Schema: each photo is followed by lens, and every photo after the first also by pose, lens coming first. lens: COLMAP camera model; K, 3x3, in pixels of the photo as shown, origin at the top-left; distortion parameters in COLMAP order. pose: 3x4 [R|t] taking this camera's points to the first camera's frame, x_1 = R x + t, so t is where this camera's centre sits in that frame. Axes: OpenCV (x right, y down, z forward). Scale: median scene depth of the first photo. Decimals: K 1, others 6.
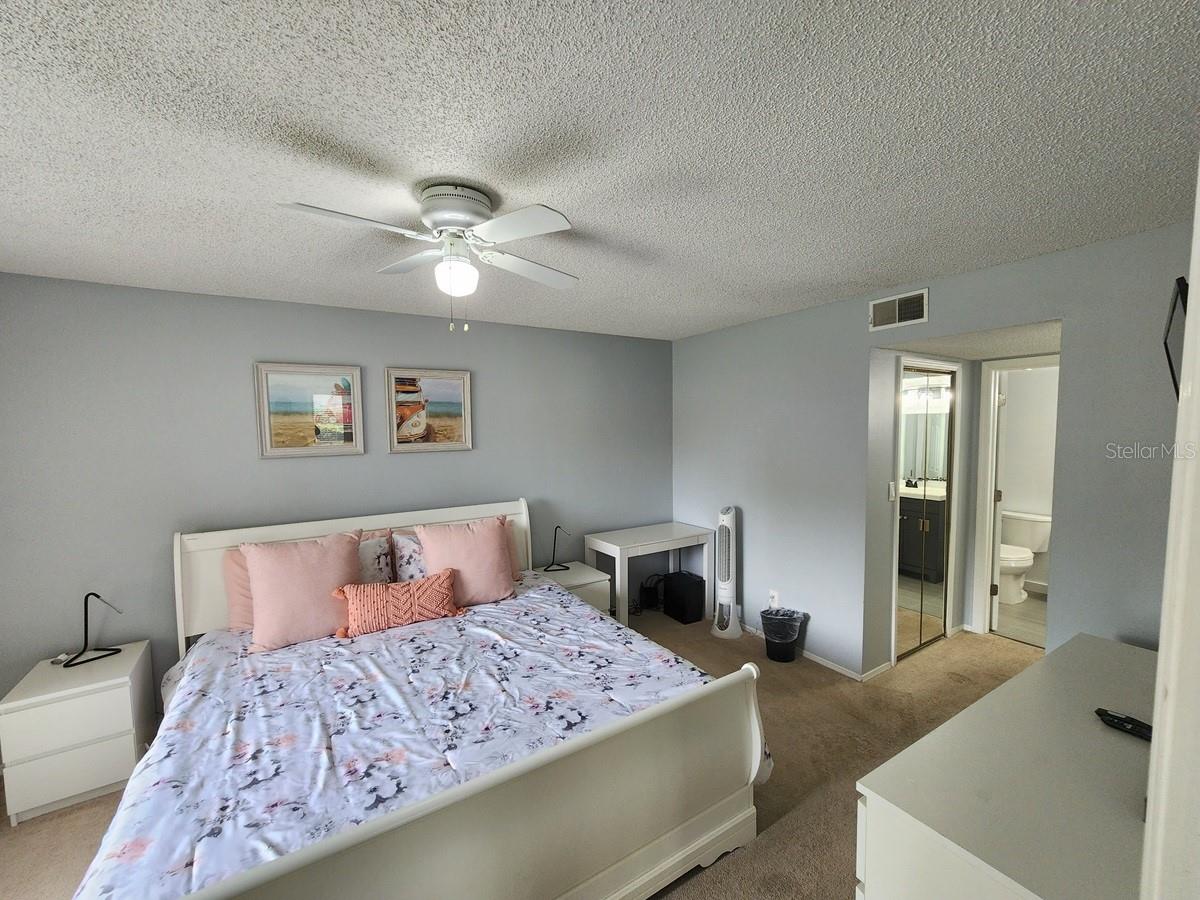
lens RADIAL K [[493.6, 0, 603.0], [0, 493.6, 456.5], [0, 0, 1]] dist [-0.001989, -0.000243]
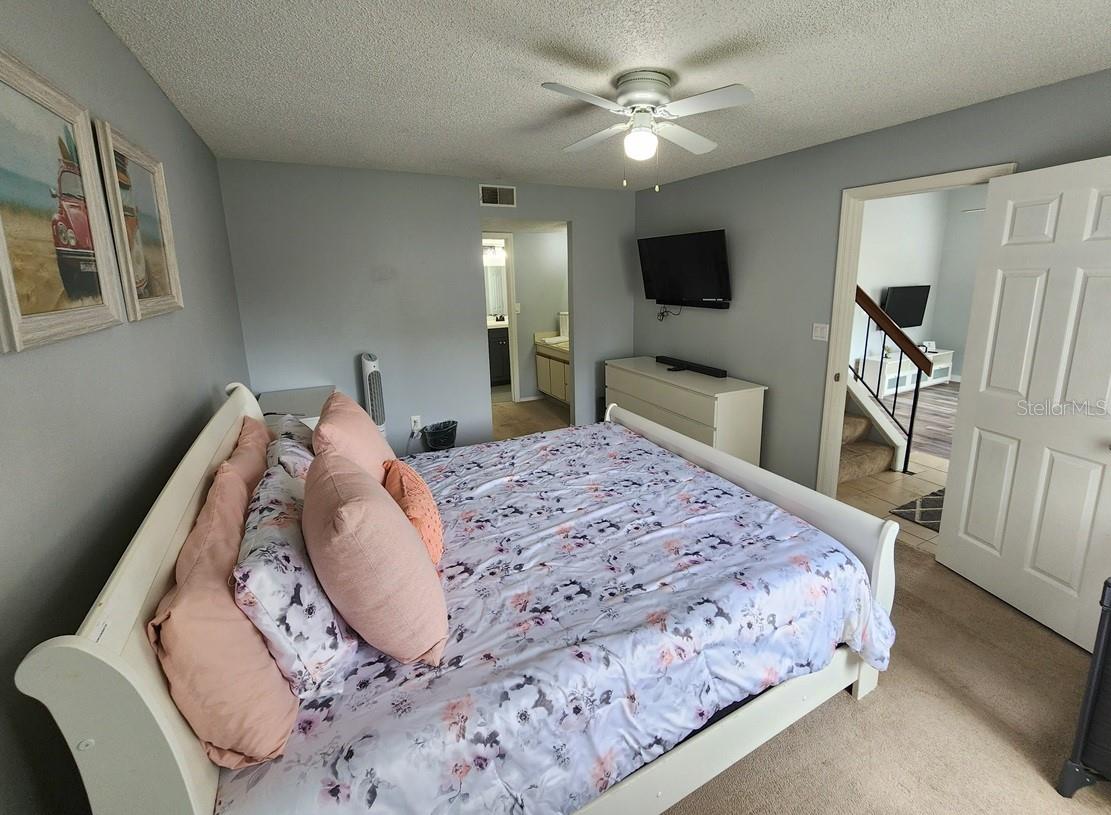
lens RADIAL K [[497.8, 0, 593.5], [0, 497.8, 372.9], [0, 0, 1]] dist [0.000115, -0.000009]
pose [[0.061274, -0.182983, 0.981205, -1.183767], [0.069550, 0.981445, 0.178685, -0.016091], [-0.995695, 0.057294, 0.072863, 0.749304]]
